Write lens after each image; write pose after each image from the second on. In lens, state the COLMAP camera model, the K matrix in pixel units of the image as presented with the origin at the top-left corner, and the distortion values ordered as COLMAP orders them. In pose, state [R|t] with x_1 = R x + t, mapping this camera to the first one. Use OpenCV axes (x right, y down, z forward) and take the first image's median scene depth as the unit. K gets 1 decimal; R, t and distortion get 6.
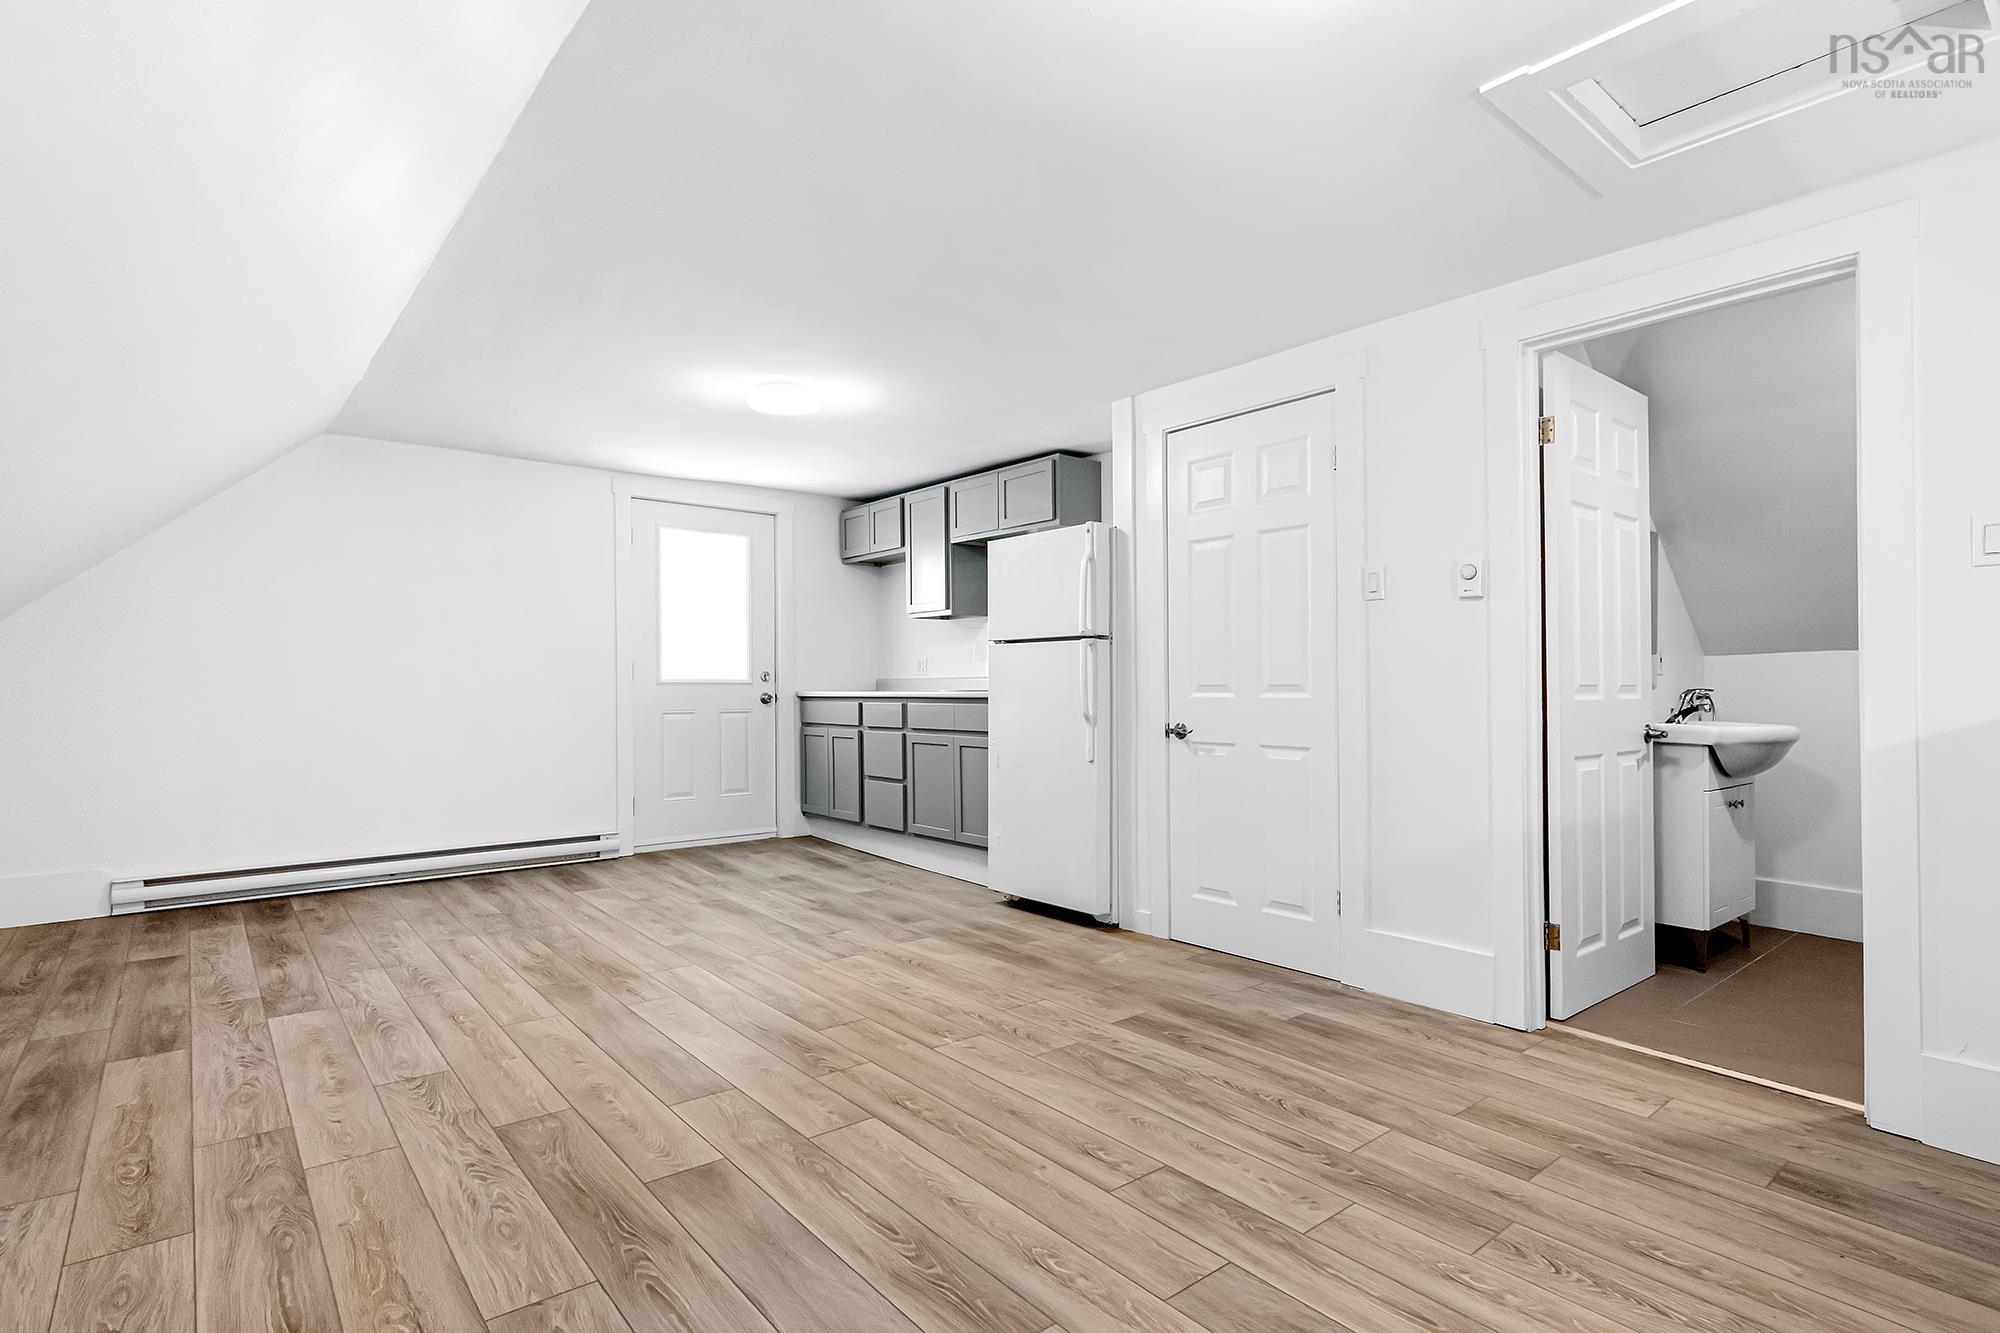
lens RADIAL K [[975.1, 0, 1000.8], [0, 975.1, 683.5], [0, 0, 1]] dist [0.002441, 0.000285]
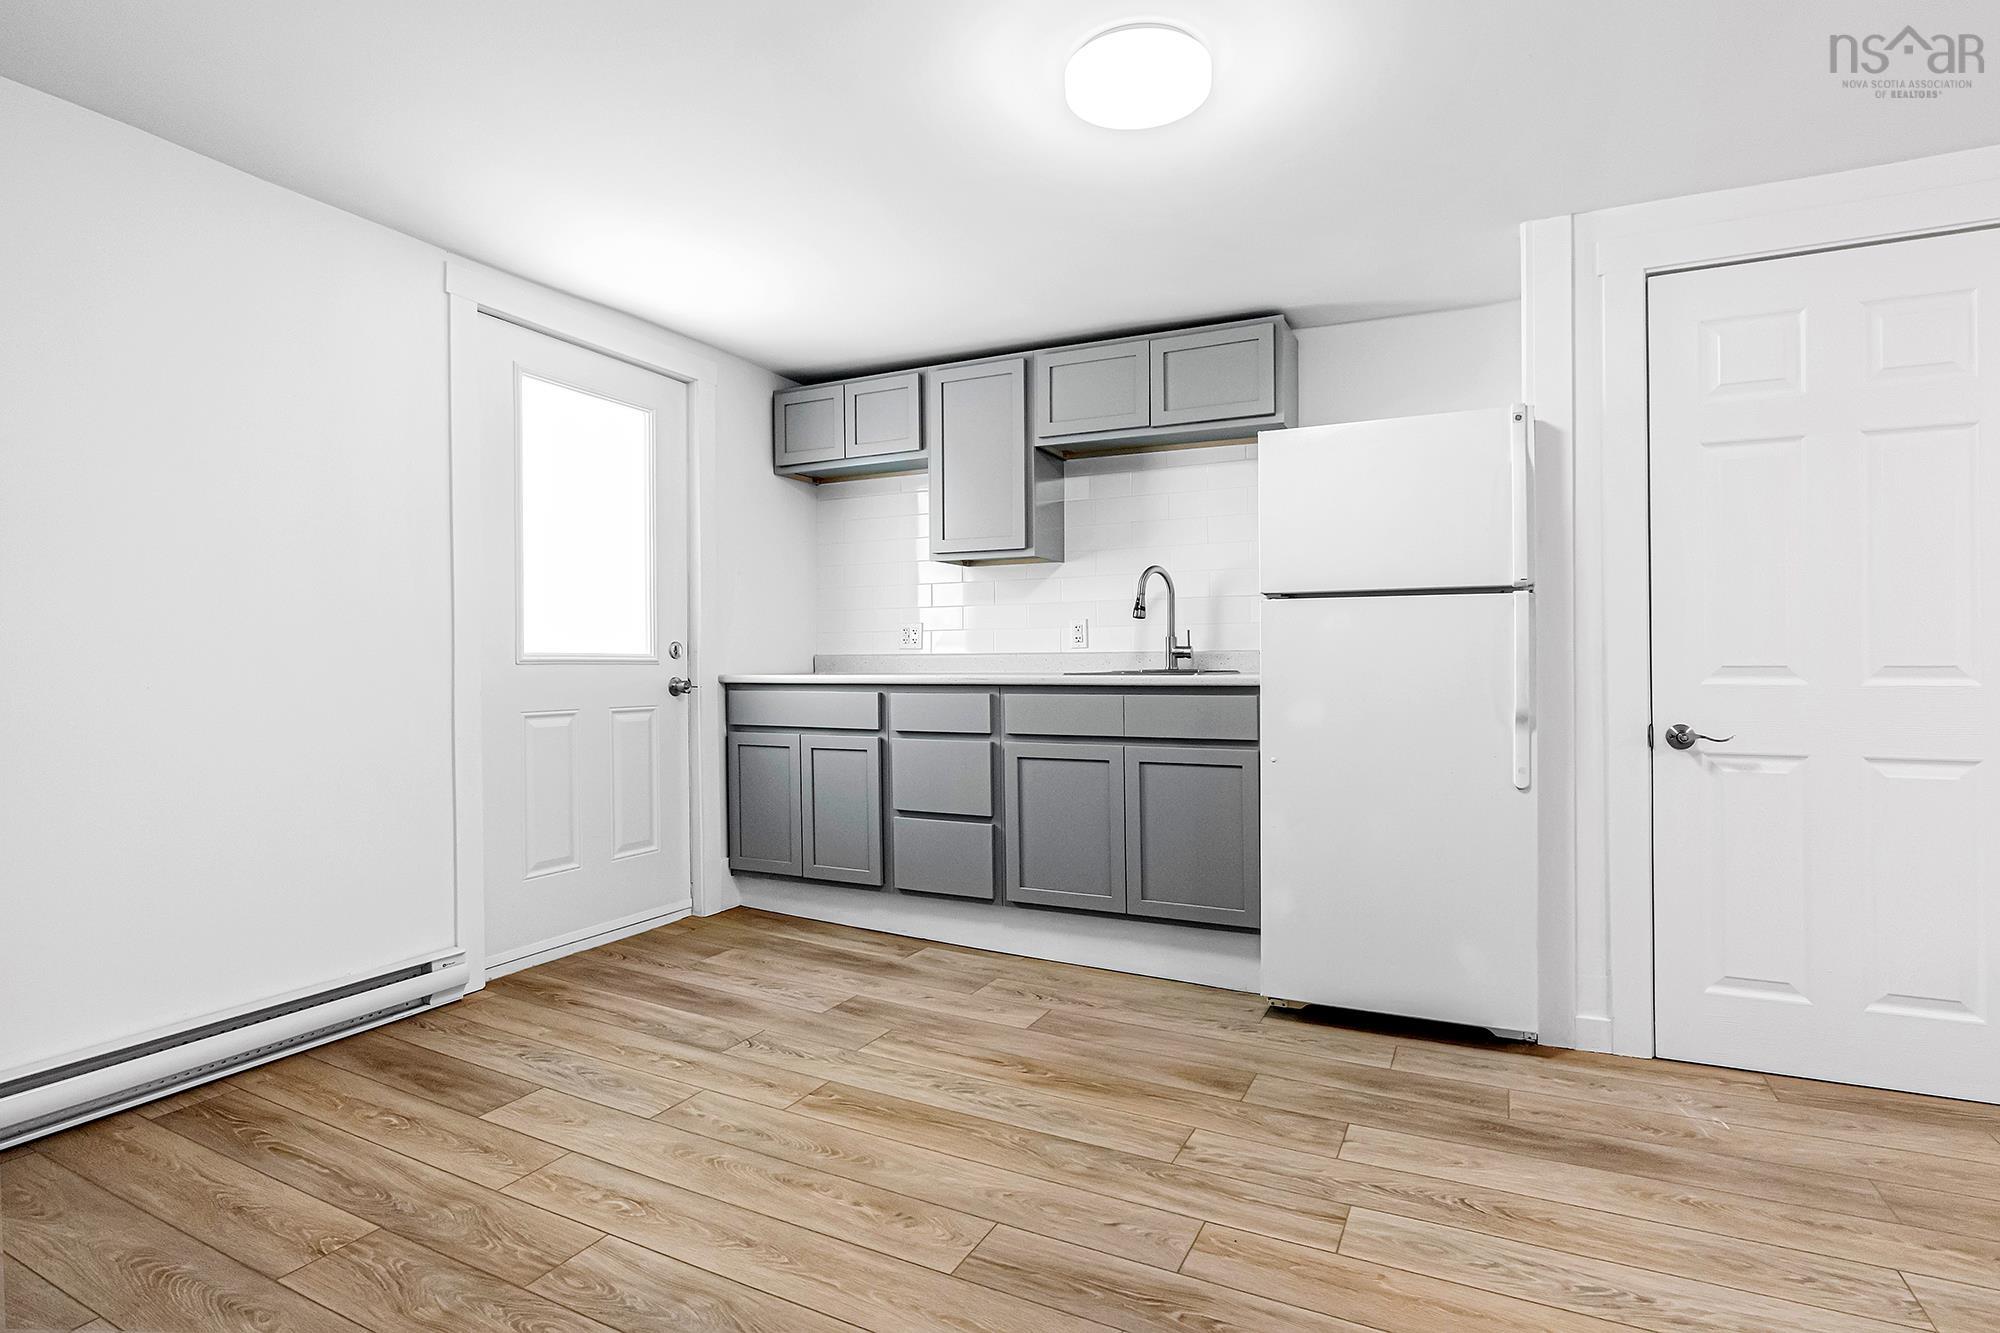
lens RADIAL K [[990.4, 0, 1000.0], [0, 990.4, 666.5], [0, 0, 1]] dist [-0.017400, 0.000181]
pose [[0.914833, -0.001178, 0.403831, -0.345988], [-0.001032, 0.999986, 0.005255, -0.000600], [-0.403831, -0.005224, 0.914818, 0.413869]]
